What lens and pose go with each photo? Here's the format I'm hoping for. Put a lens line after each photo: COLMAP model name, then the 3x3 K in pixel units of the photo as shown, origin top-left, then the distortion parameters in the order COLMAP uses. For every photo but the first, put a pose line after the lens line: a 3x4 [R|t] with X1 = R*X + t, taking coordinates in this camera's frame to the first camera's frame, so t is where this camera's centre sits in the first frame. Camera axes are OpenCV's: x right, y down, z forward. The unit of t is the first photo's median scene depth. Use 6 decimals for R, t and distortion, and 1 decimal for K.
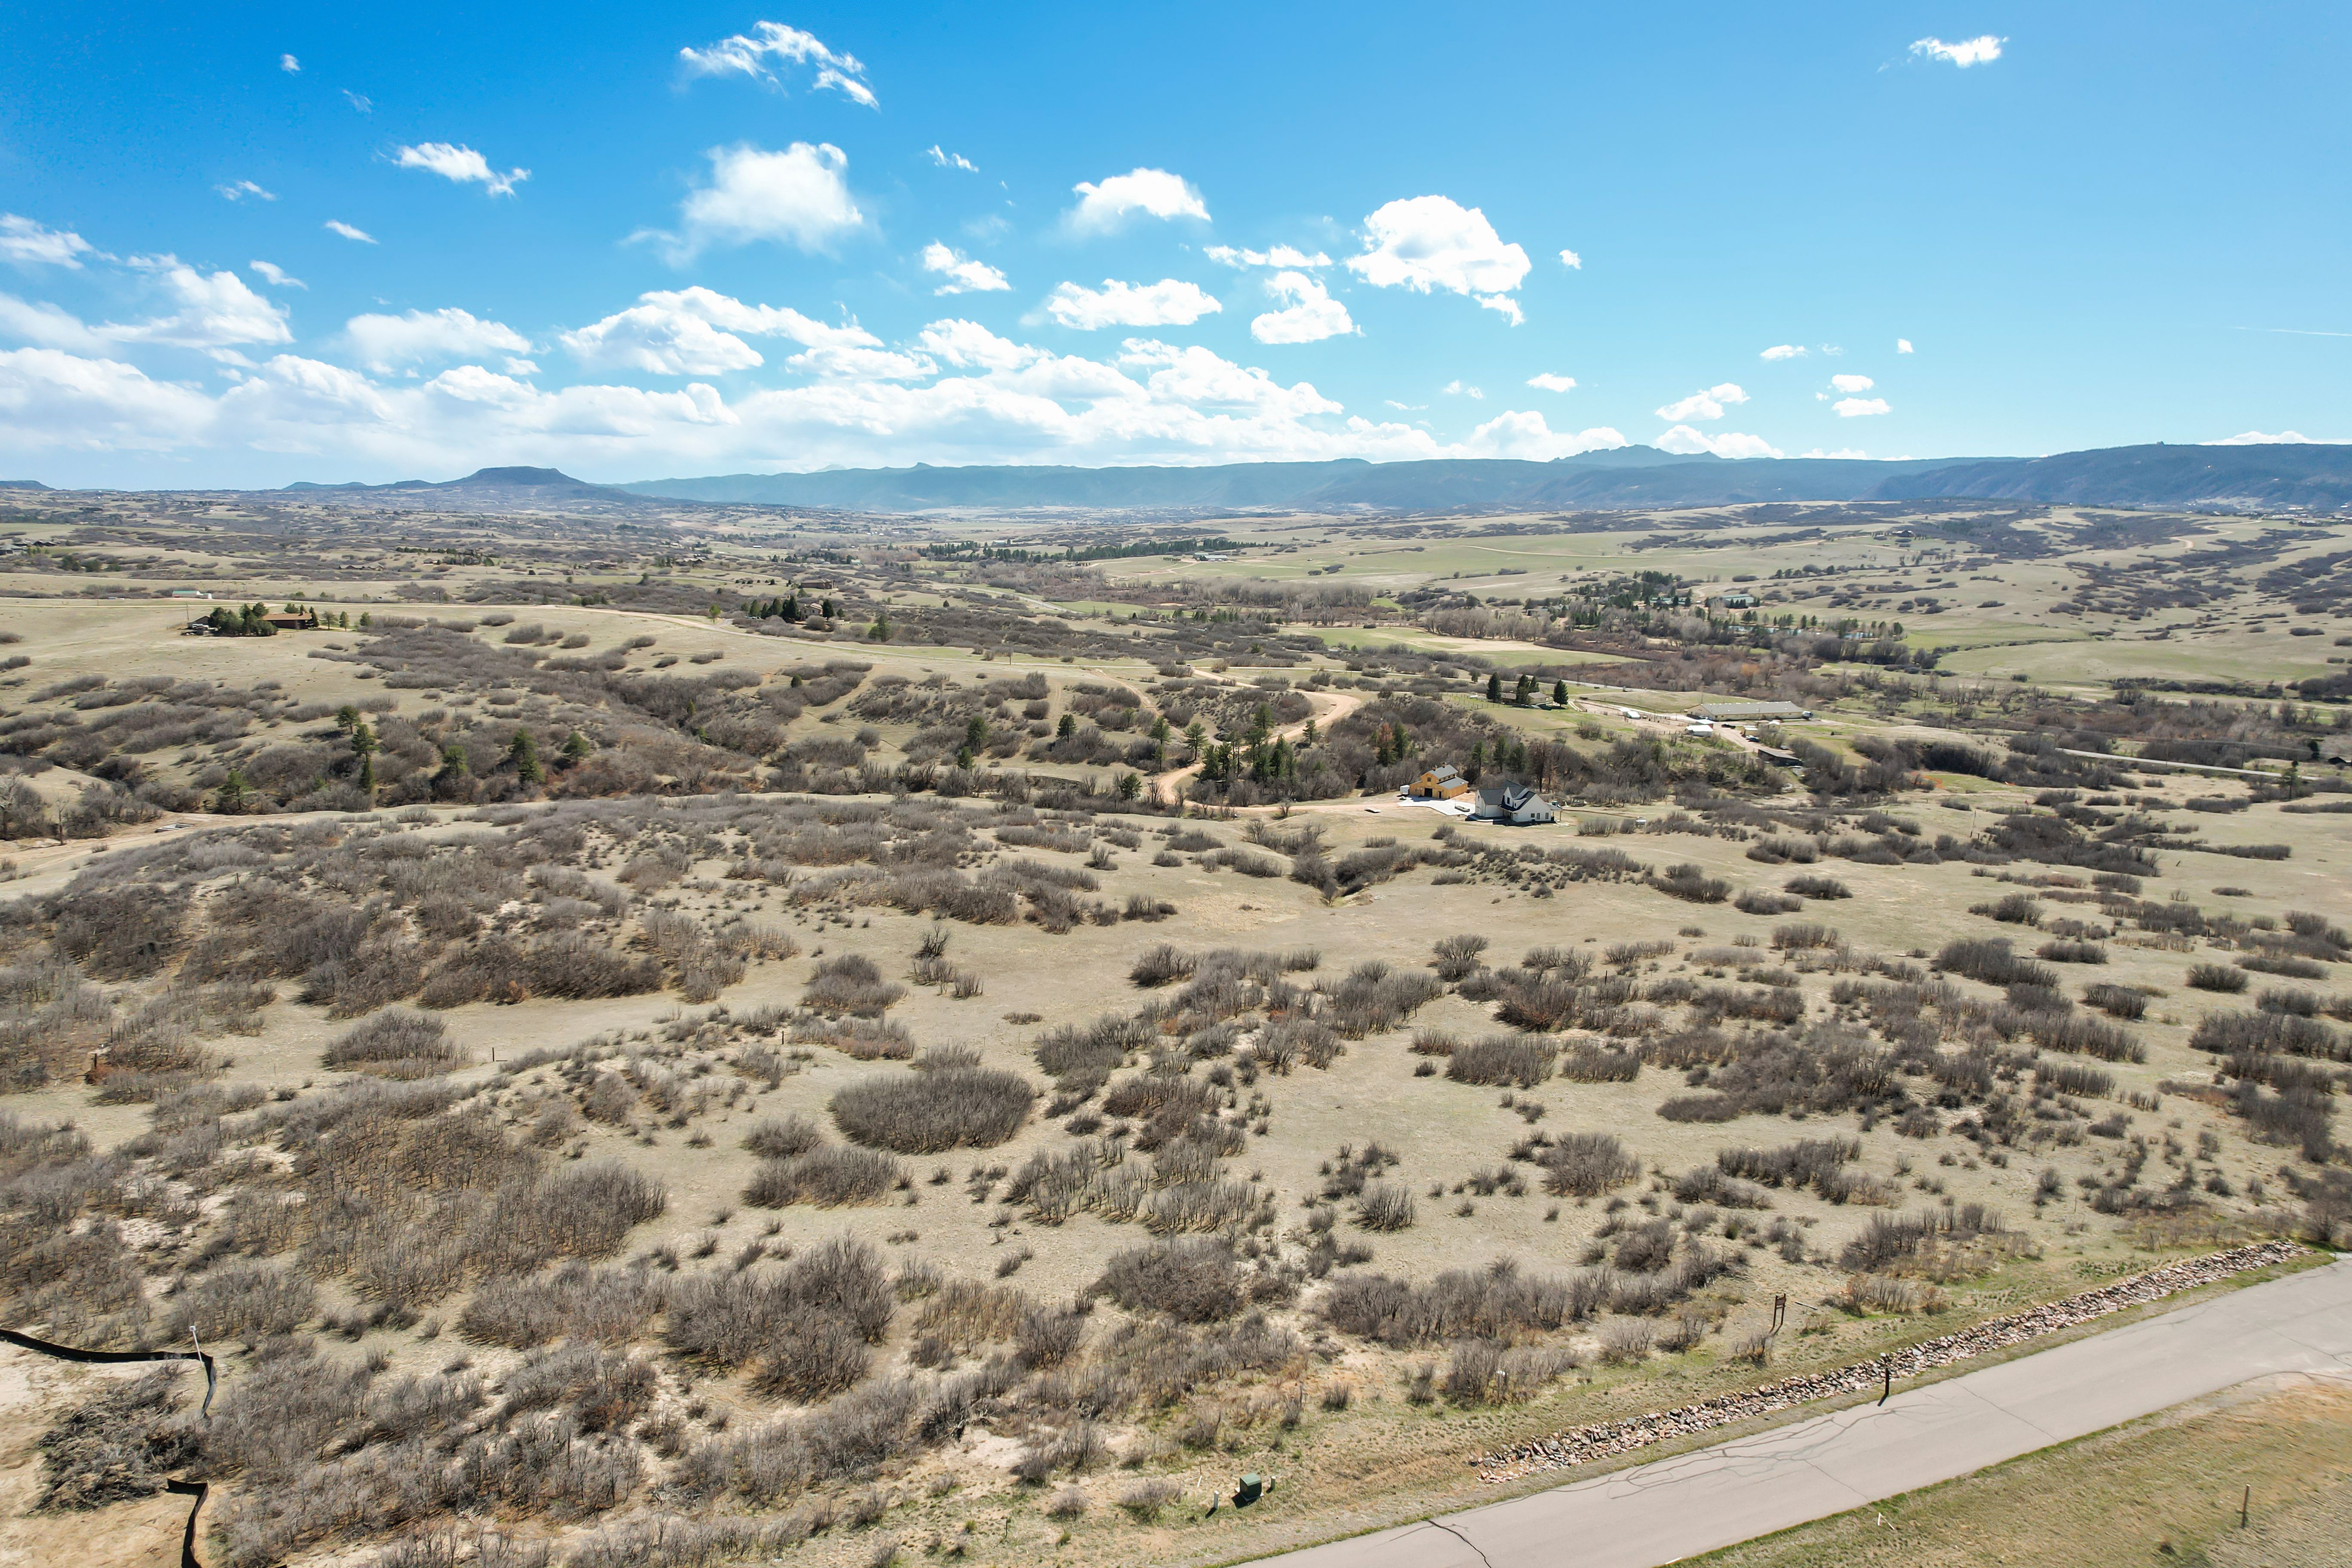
lens RADIAL K [[1521.9, 0, 1184.5], [0, 1521.9, 775.9], [0, 0, 1]] dist [-0.074343, 0.067150]
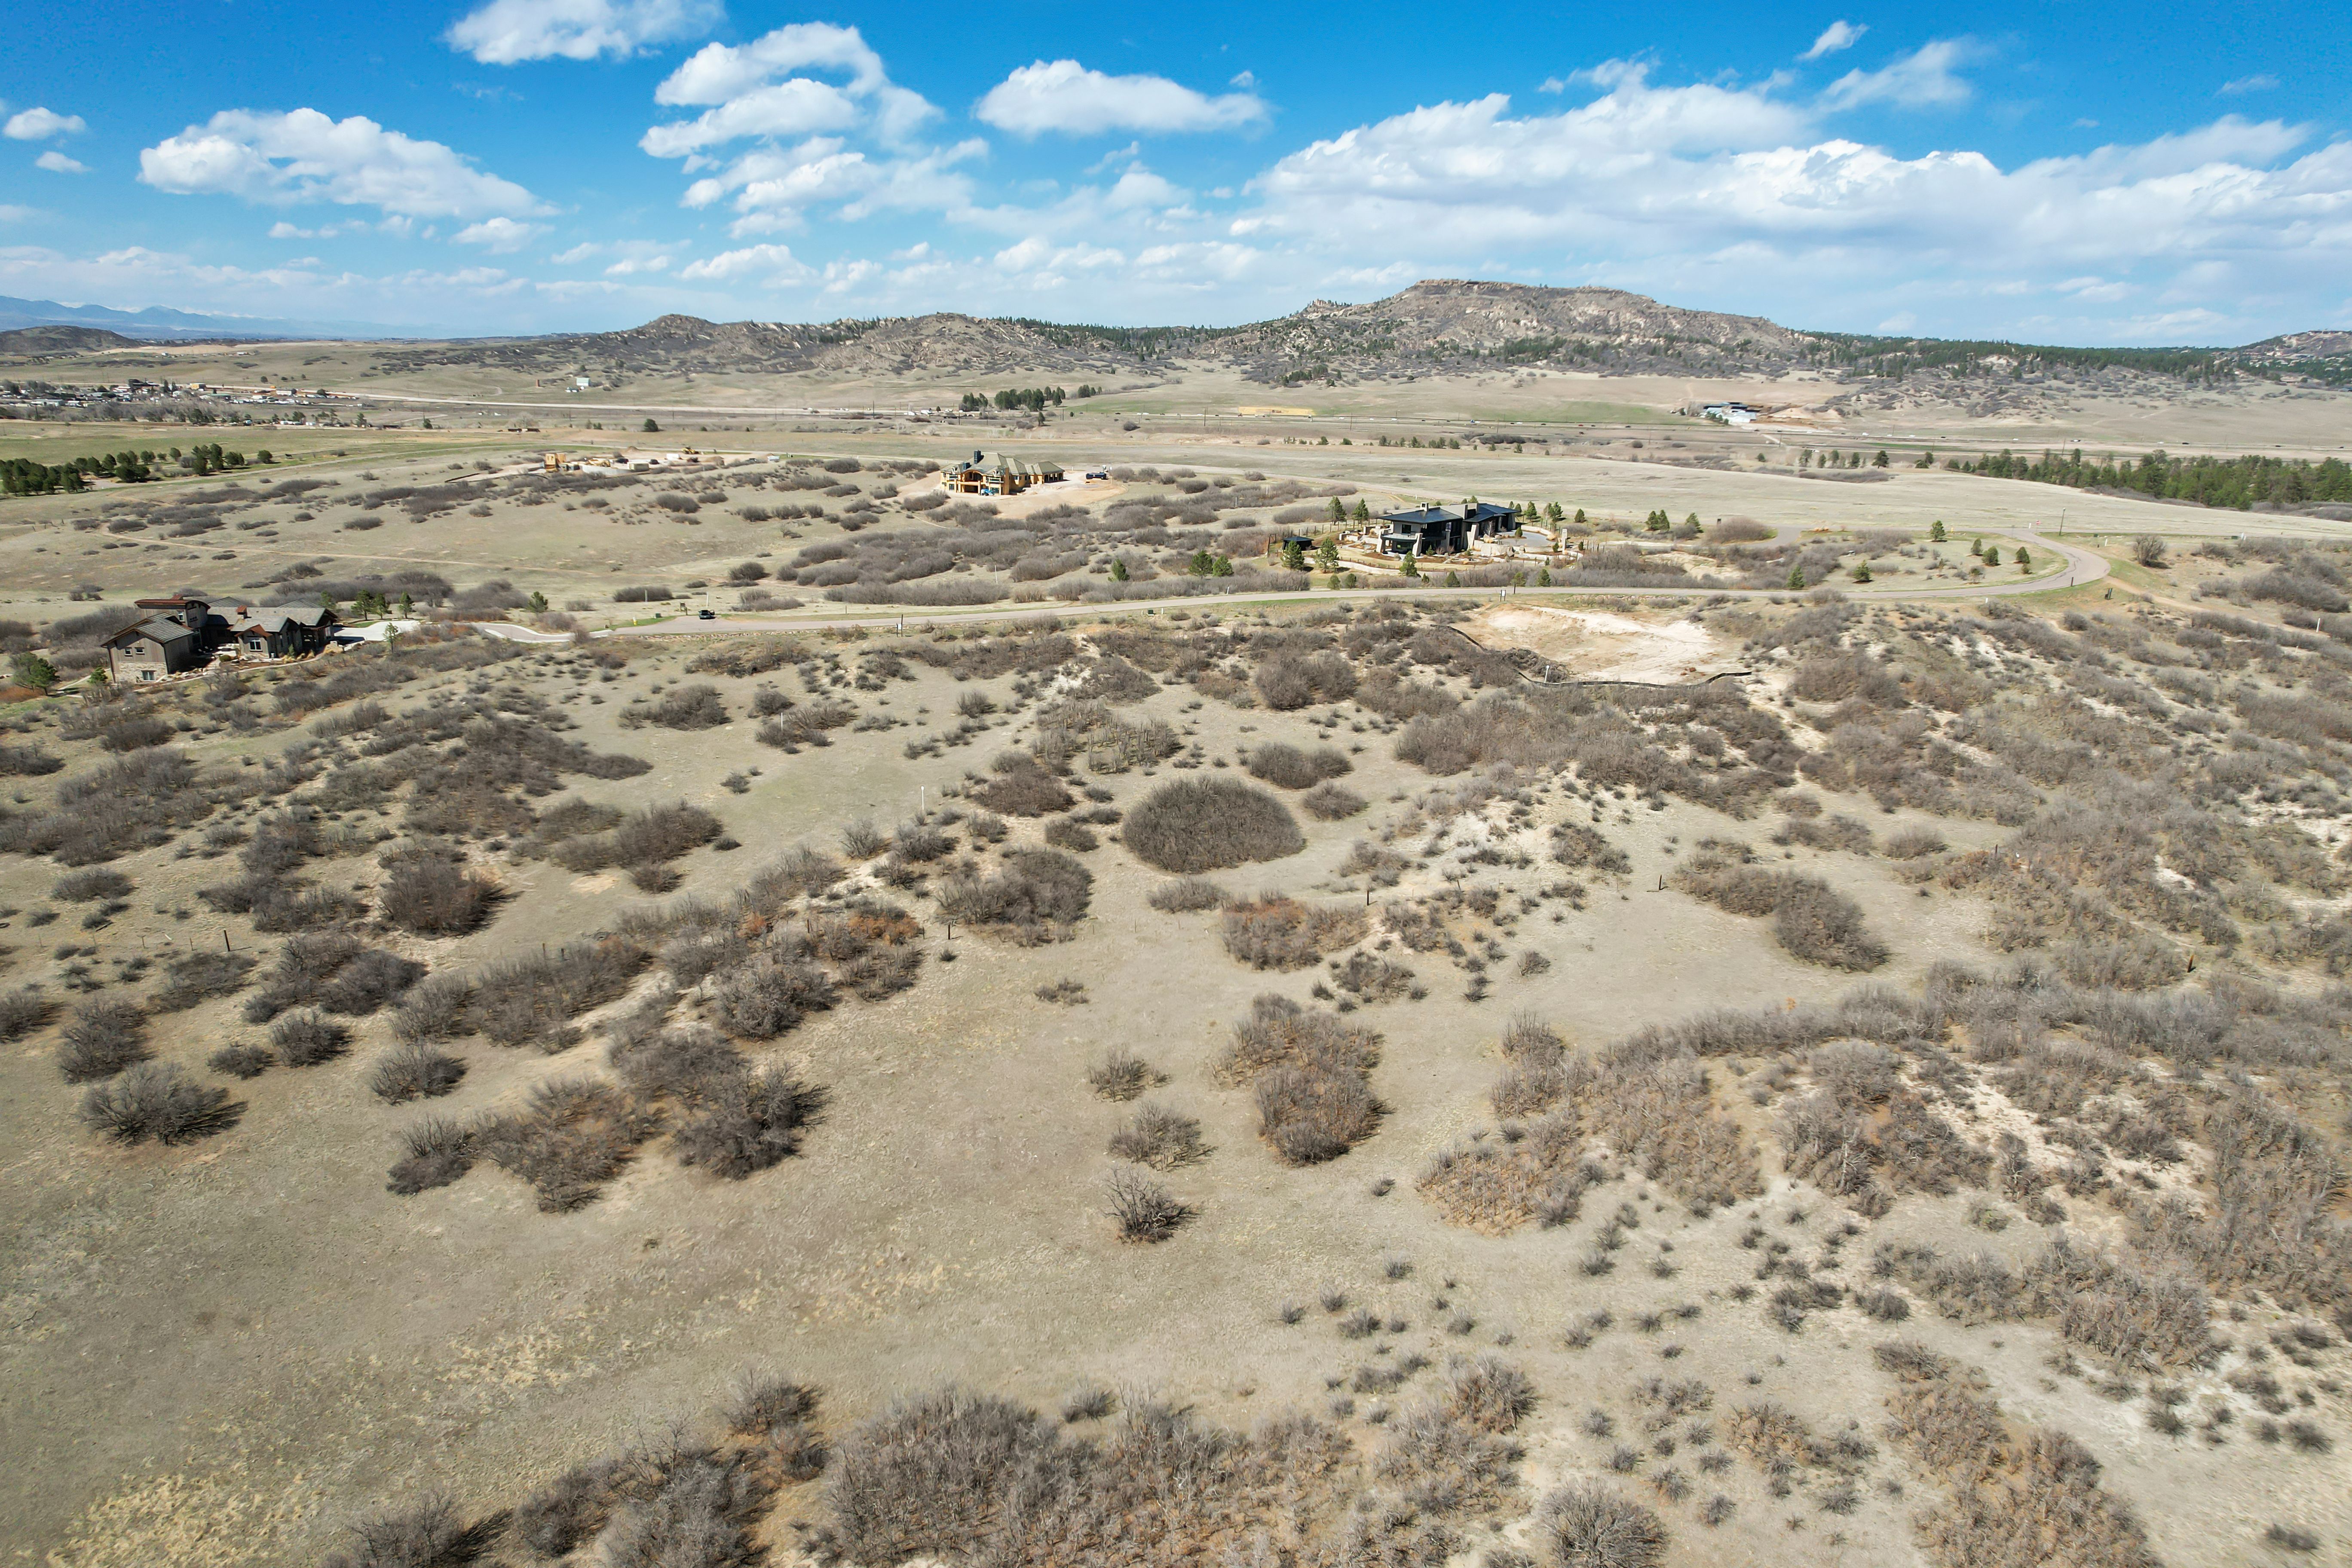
lens RADIAL K [[1555.7, 0, 1174.9], [0, 1555.7, 801.5], [0, 0, 1]] dist [-0.070612, 0.064893]
pose [[-0.970194, -0.099002, 0.221182, -0.084577], [0.007100, 0.900733, 0.434315, -0.066070], [-0.242224, 0.422940, -0.873183, 0.434931]]
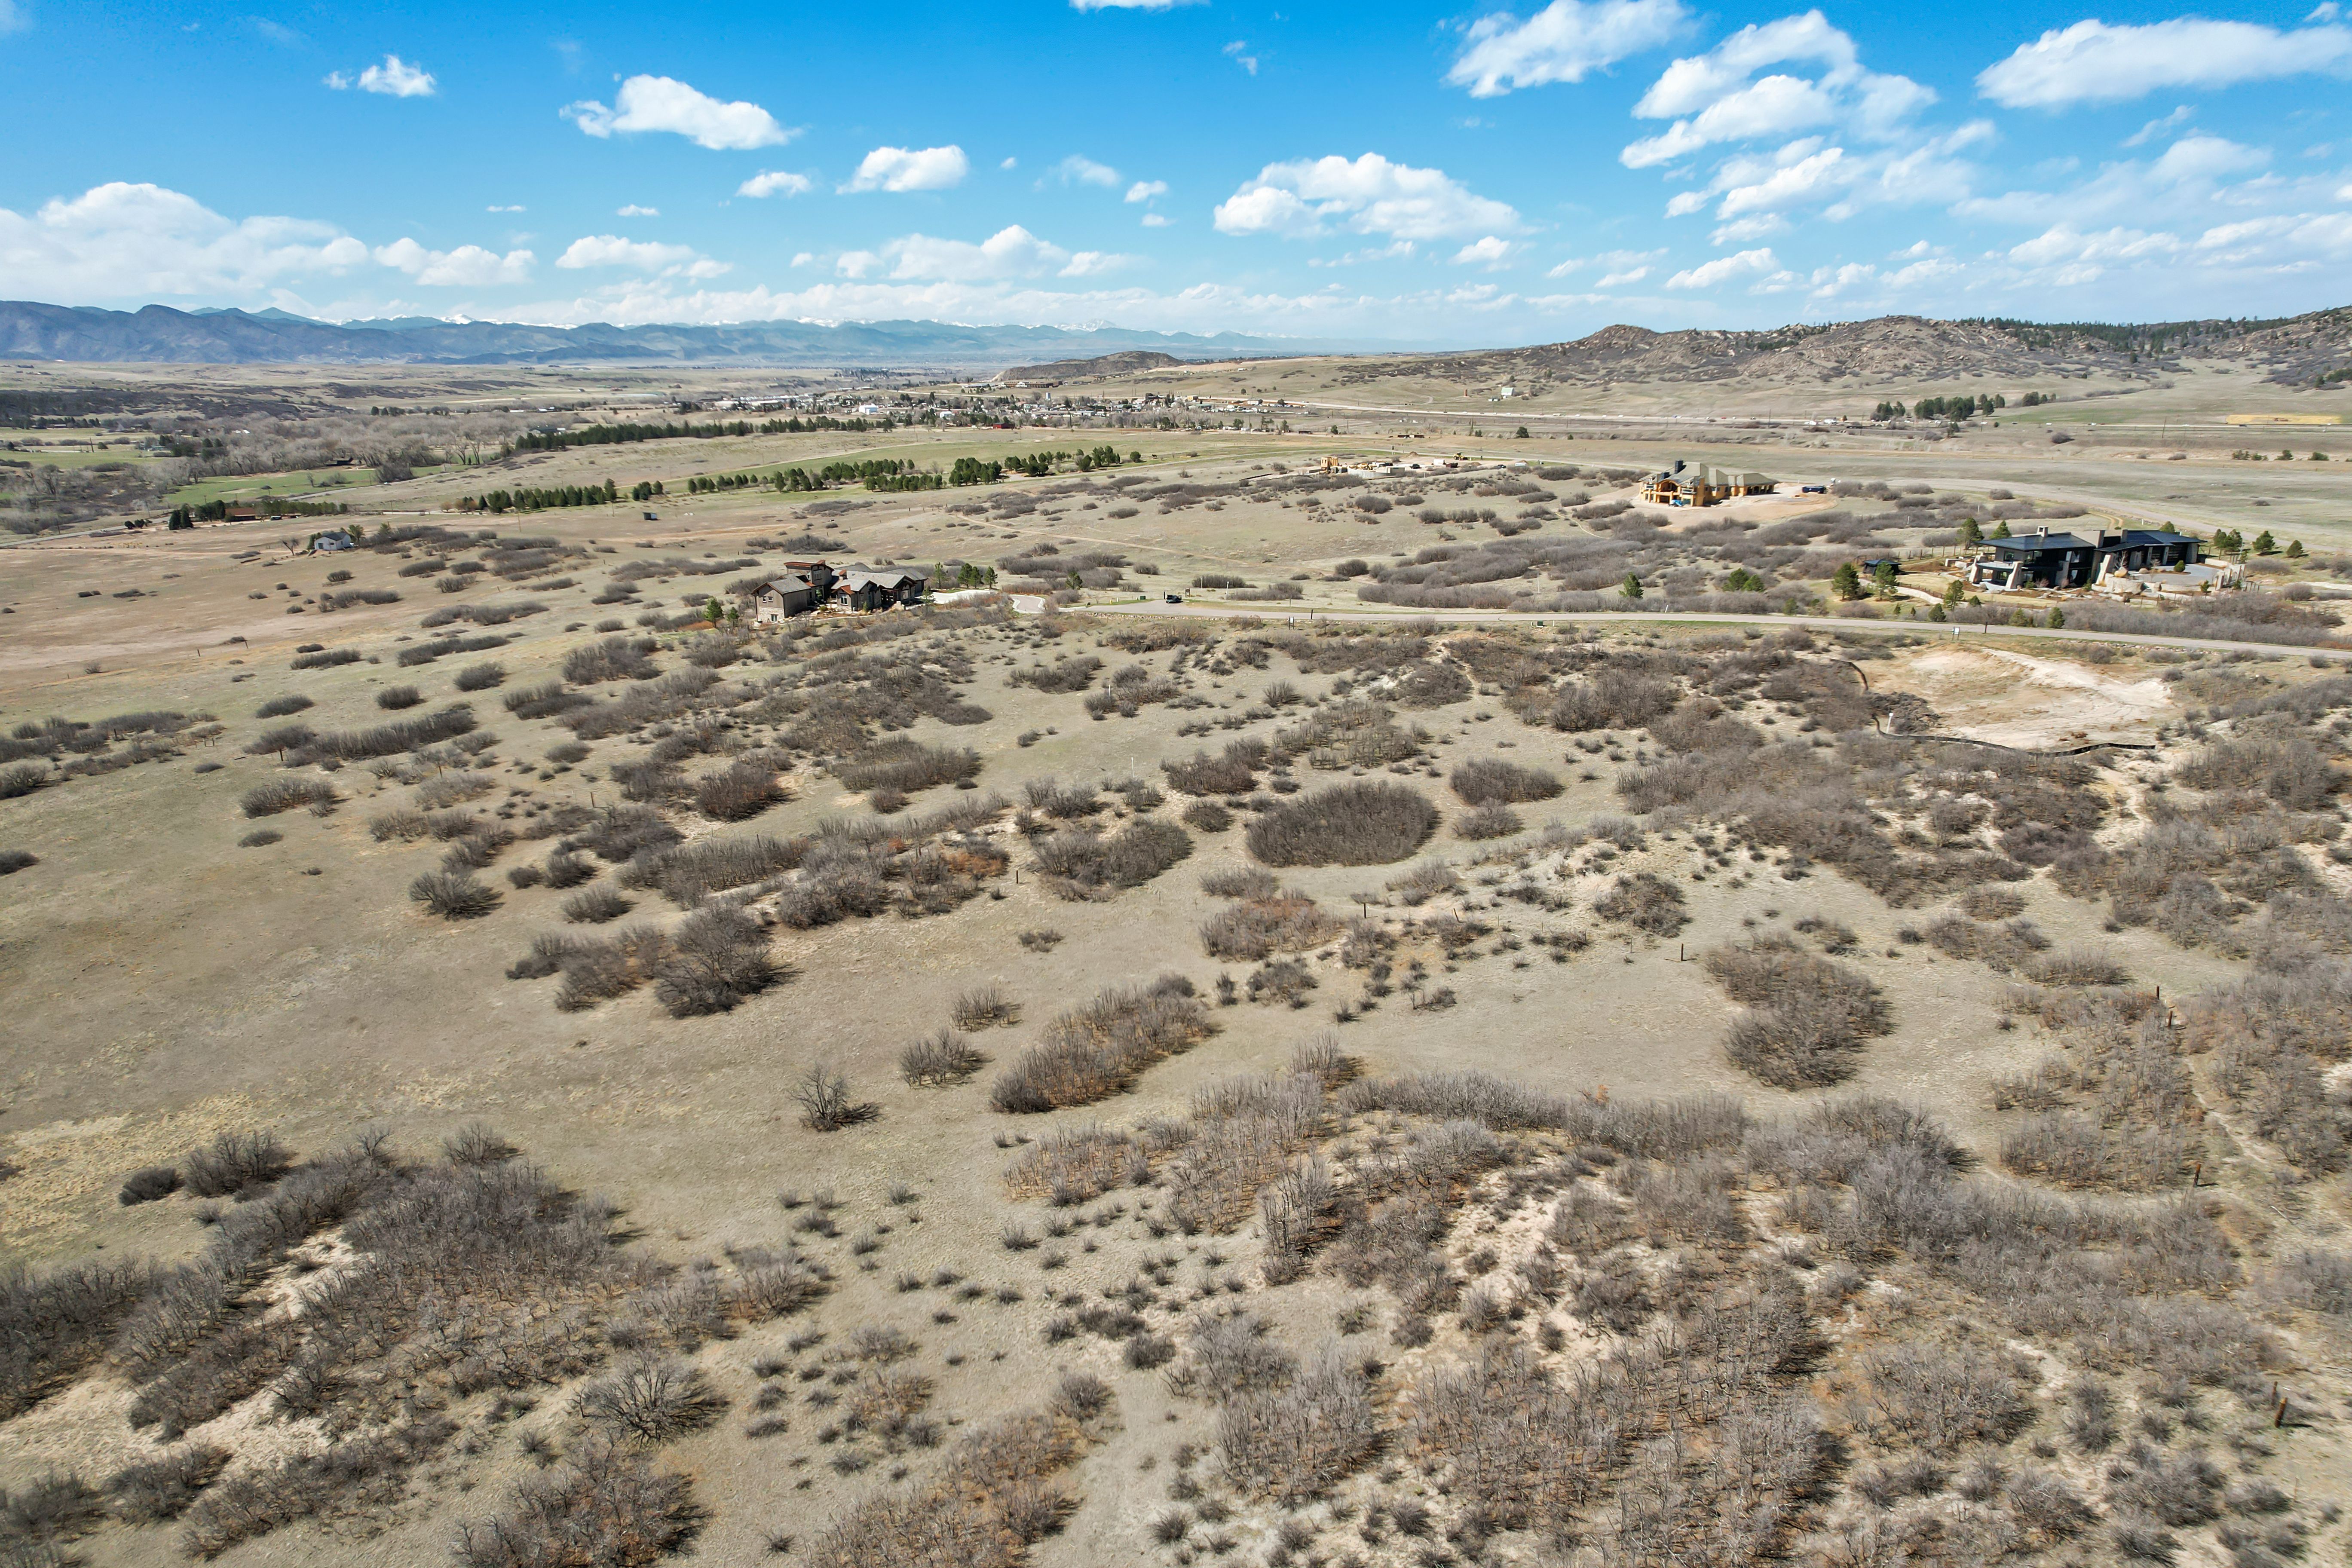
lens RADIAL K [[1536.5, 0, 1168.5], [0, 1536.5, 796.2], [0, 0, 1]] dist [-0.063394, 0.055978]
pose [[-0.663827, -0.211852, 0.717253, -0.195701], [0.128140, 0.912641, 0.388158, -0.059216], [-0.736827, 0.349578, -0.578689, 0.380498]]
